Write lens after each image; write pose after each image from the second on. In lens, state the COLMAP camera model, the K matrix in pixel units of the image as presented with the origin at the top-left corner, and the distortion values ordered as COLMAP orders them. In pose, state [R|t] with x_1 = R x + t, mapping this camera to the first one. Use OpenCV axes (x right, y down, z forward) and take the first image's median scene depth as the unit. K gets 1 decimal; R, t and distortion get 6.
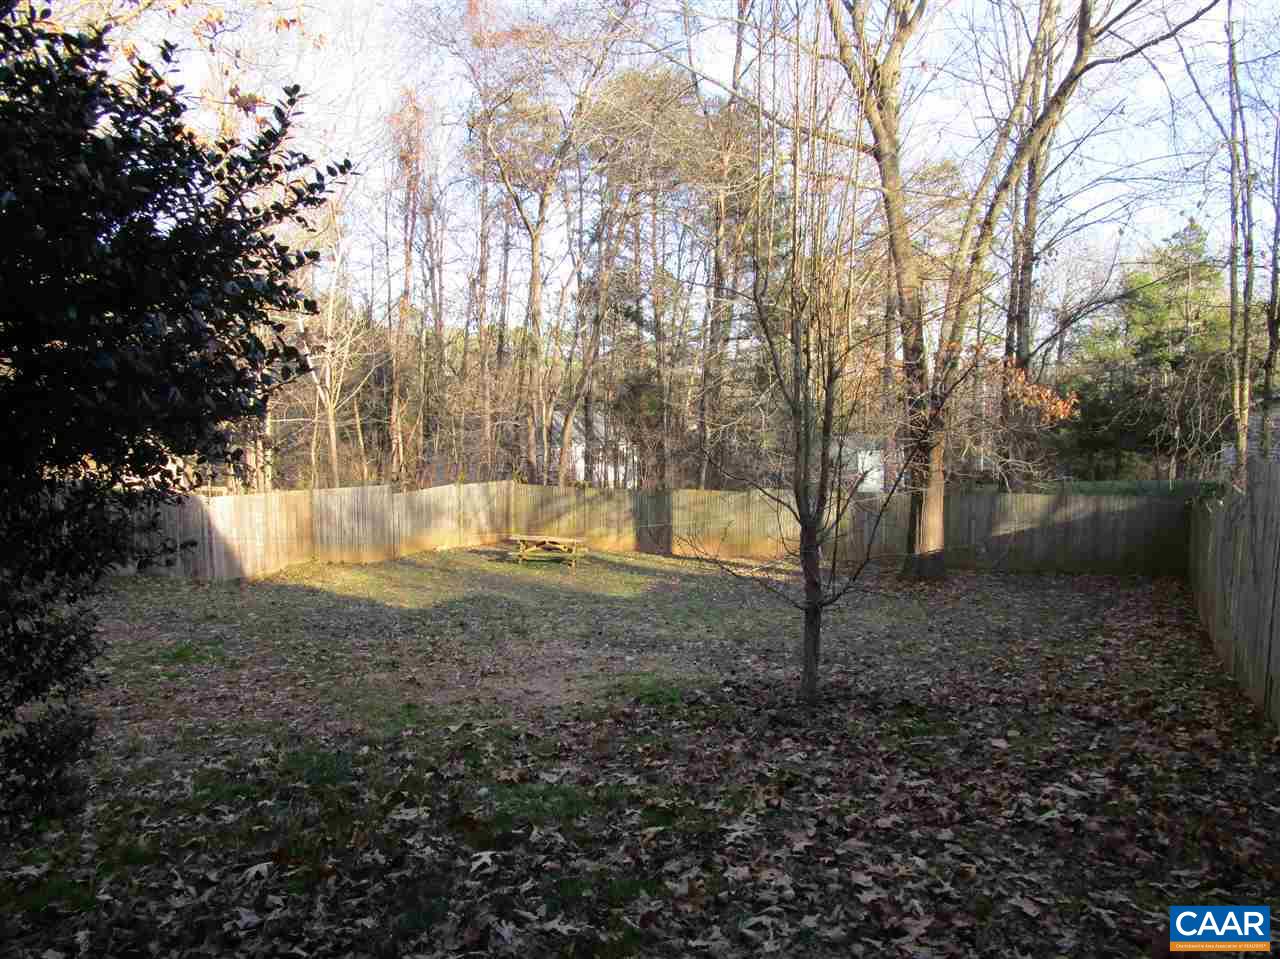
lens RADIAL K [[915.8, 0, 639.5], [0, 915.8, 483.0], [0, 0, 1]] dist [-0.039746, 0.008973]
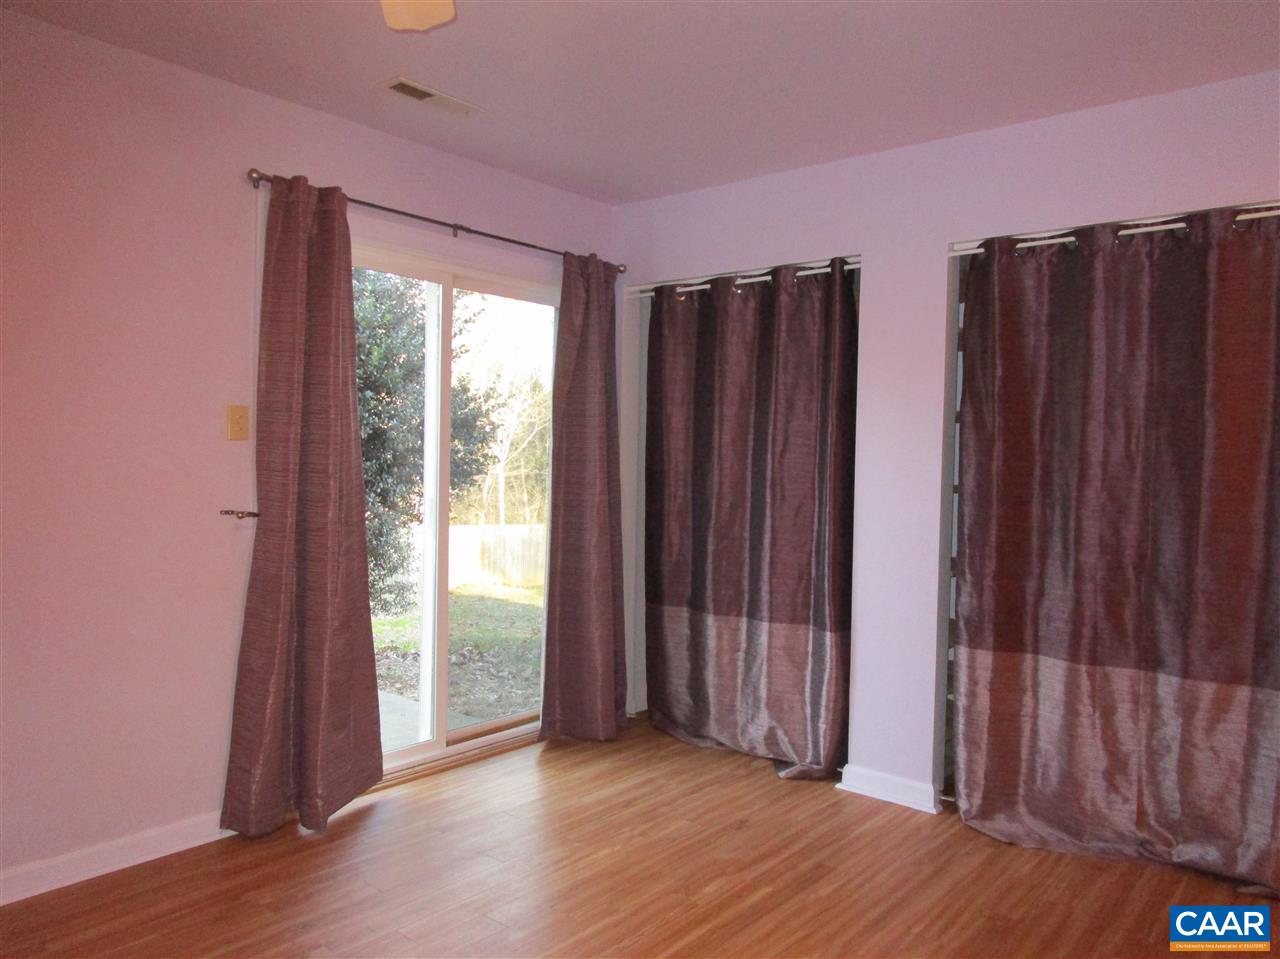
lens RADIAL K [[915.8, 0, 640.1], [0, 915.8, 476.8], [0, 0, 1]] dist [-0.039746, 0.008973]
pose [[0.984630, 0.027257, -0.172514, 0.100985], [-0.038830, 0.997190, -0.064071, 0.018076], [0.170283, 0.069785, 0.982921, -0.307788]]
